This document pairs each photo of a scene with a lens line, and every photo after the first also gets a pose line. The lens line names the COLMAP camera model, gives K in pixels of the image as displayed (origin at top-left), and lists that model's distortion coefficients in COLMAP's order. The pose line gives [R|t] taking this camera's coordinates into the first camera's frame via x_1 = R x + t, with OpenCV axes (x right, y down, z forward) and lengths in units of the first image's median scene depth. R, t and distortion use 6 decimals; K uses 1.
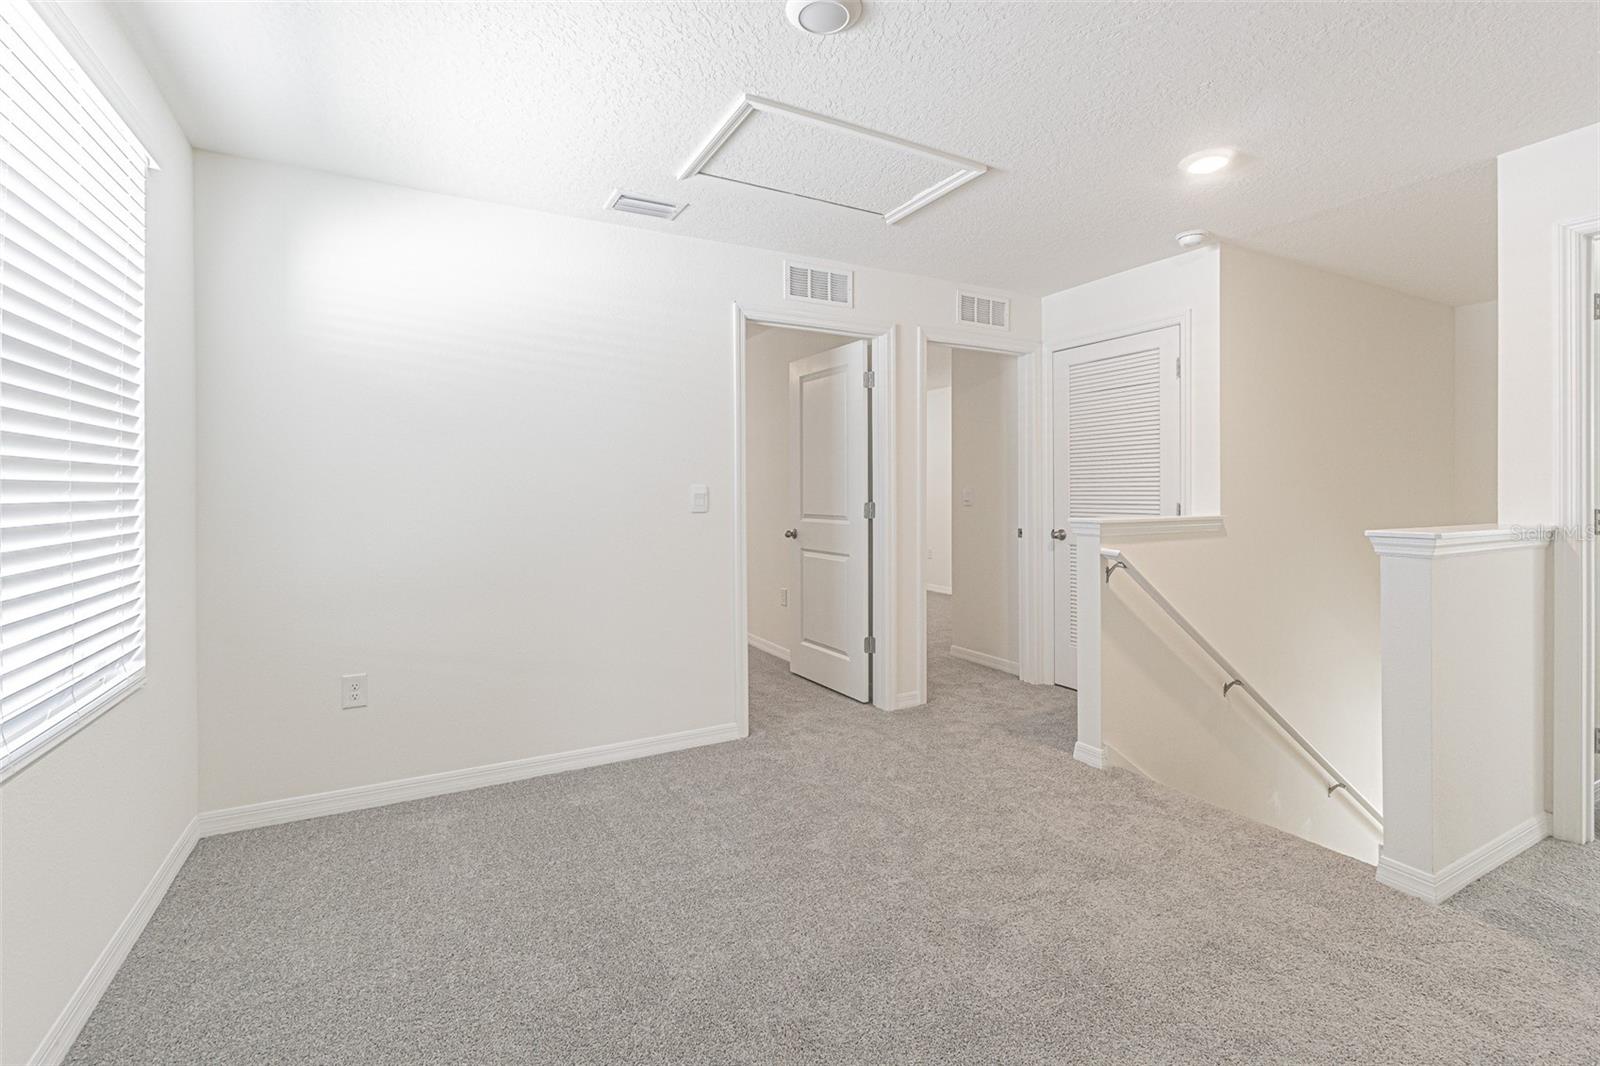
lens RADIAL K [[723.5, 0, 803.9], [0, 723.5, 498.7], [0, 0, 1]] dist [-0.000134, -0.000024]
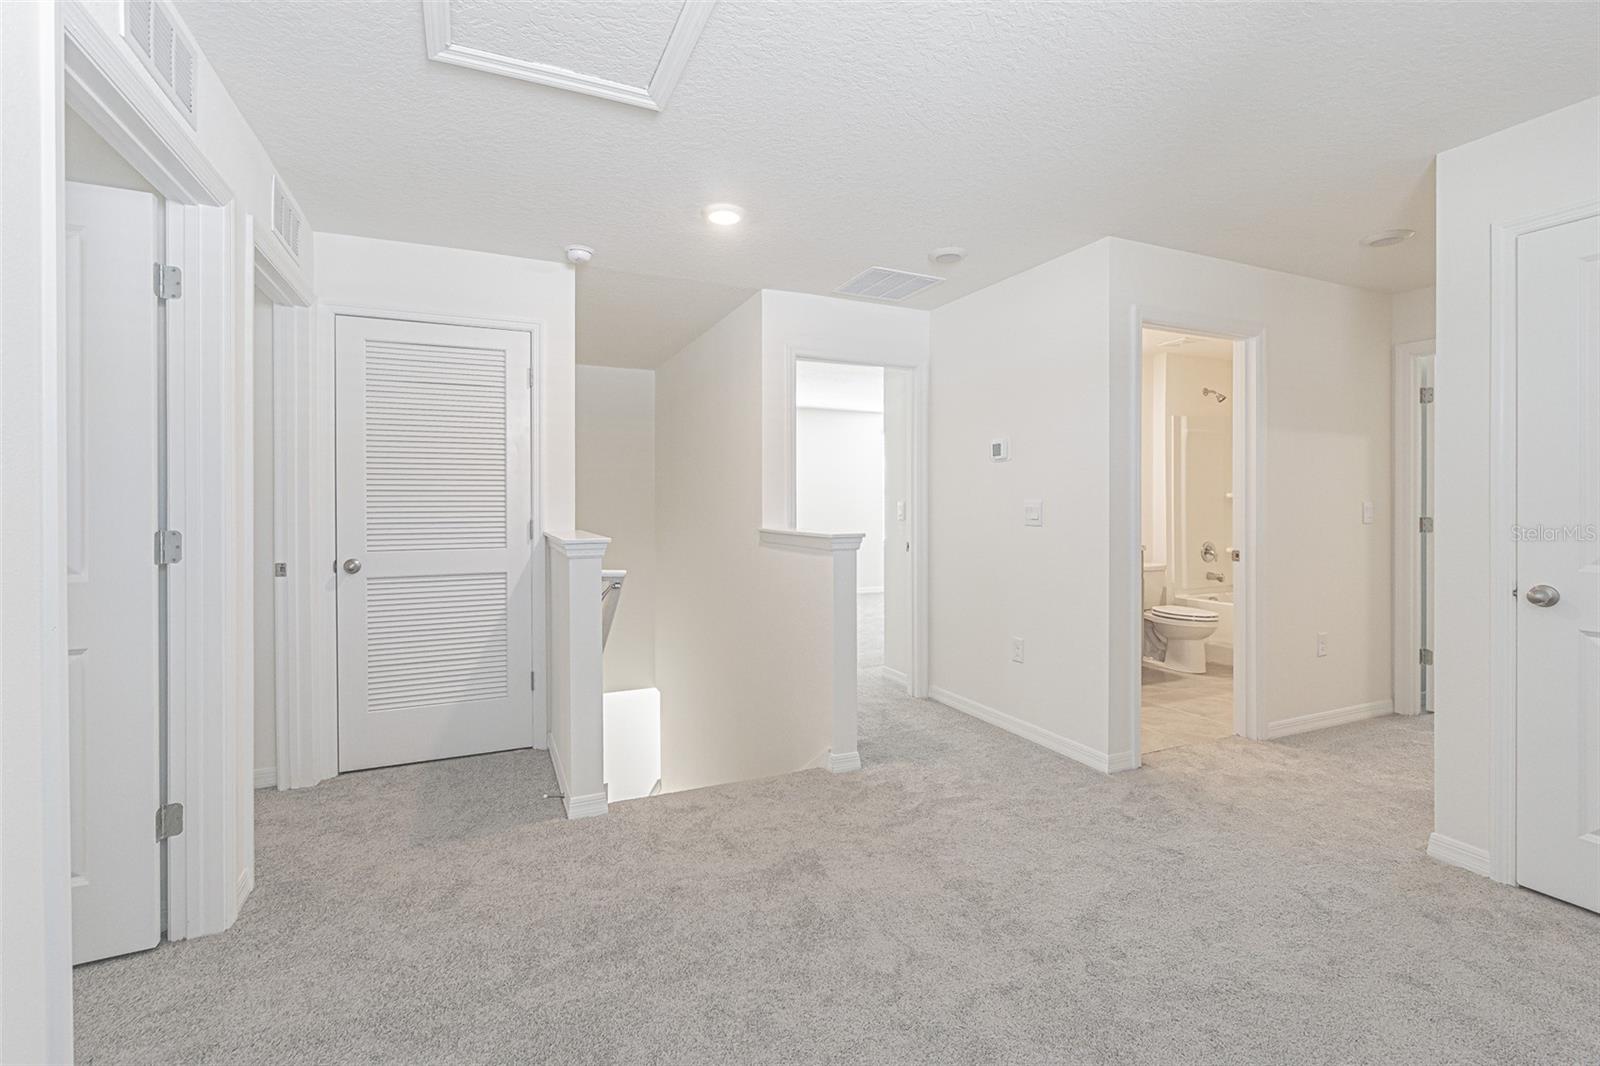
lens RADIAL K [[697.5, 0, 803.1], [0, 697.5, 502.9], [0, 0, 1]] dist [-0.000584, -0.000034]
pose [[0.075655, 0.001971, 0.997132, -0.437139], [0.013836, 0.999900, -0.003026, -0.008186], [-0.997038, 0.014025, 0.075620, 0.671366]]
